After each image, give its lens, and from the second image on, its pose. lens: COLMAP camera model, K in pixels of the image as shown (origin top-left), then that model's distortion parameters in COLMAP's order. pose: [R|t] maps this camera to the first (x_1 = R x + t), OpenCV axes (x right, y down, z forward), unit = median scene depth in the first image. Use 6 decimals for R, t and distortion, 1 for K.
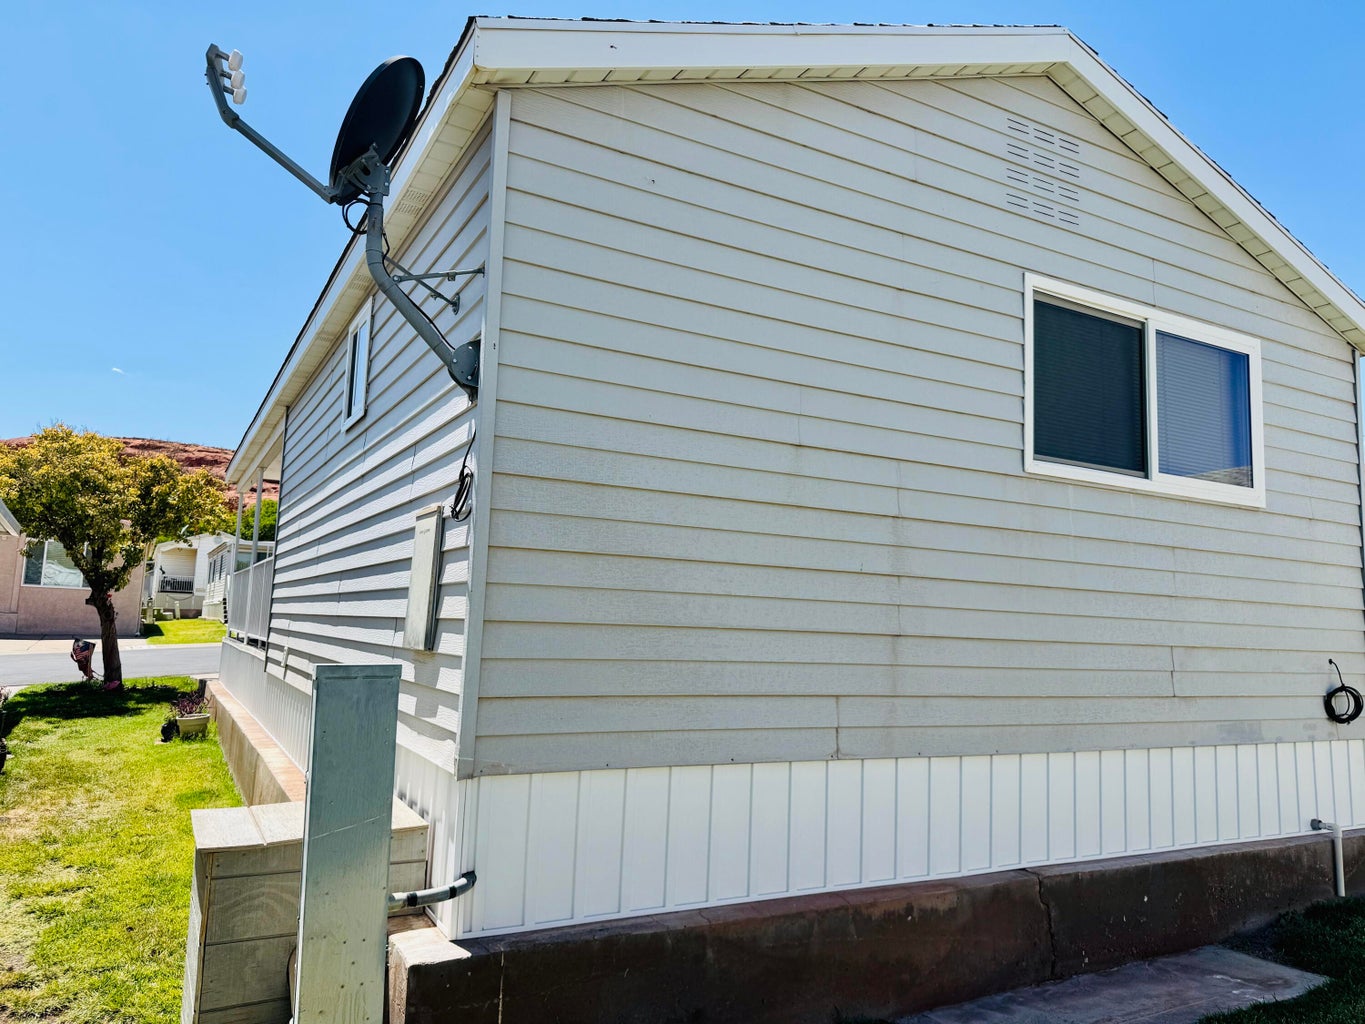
lens RADIAL K [[960.3, 0, 686.7], [0, 960.3, 511.9], [0, 0, 1]] dist [0.064393, -0.070203]
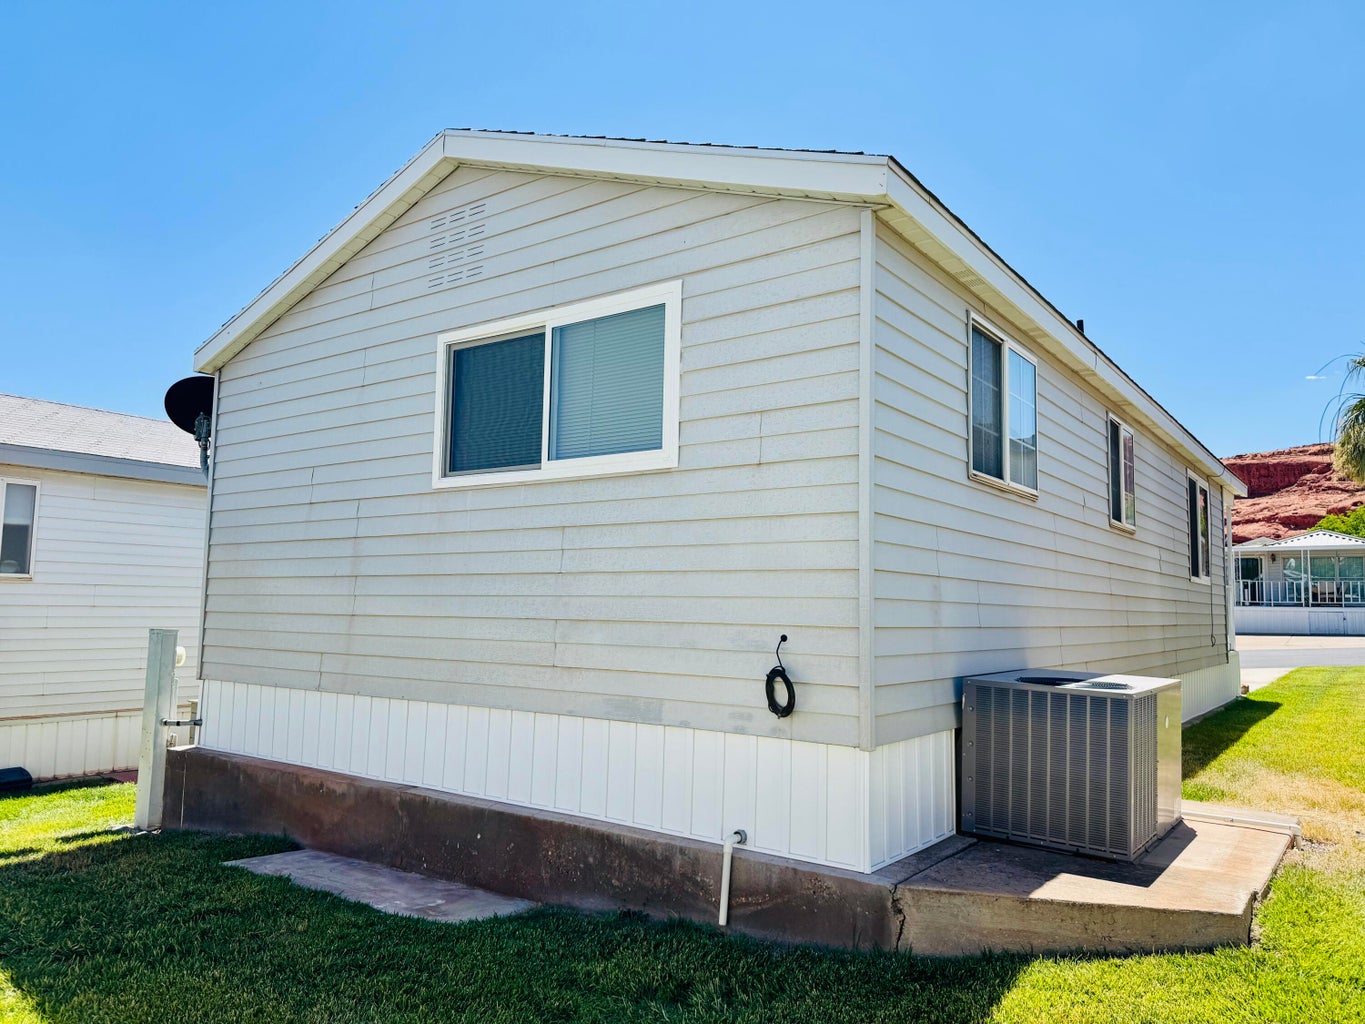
lens RADIAL K [[933.4, 0, 688.9], [0, 933.4, 513.3], [0, 0, 1]] dist [0.199377, -0.412519]
pose [[0.423140, -0.117114, -0.898464, 1.605086], [0.106478, 0.991168, -0.079051, 0.127054], [0.899786, -0.062217, 0.431872, 0.735408]]
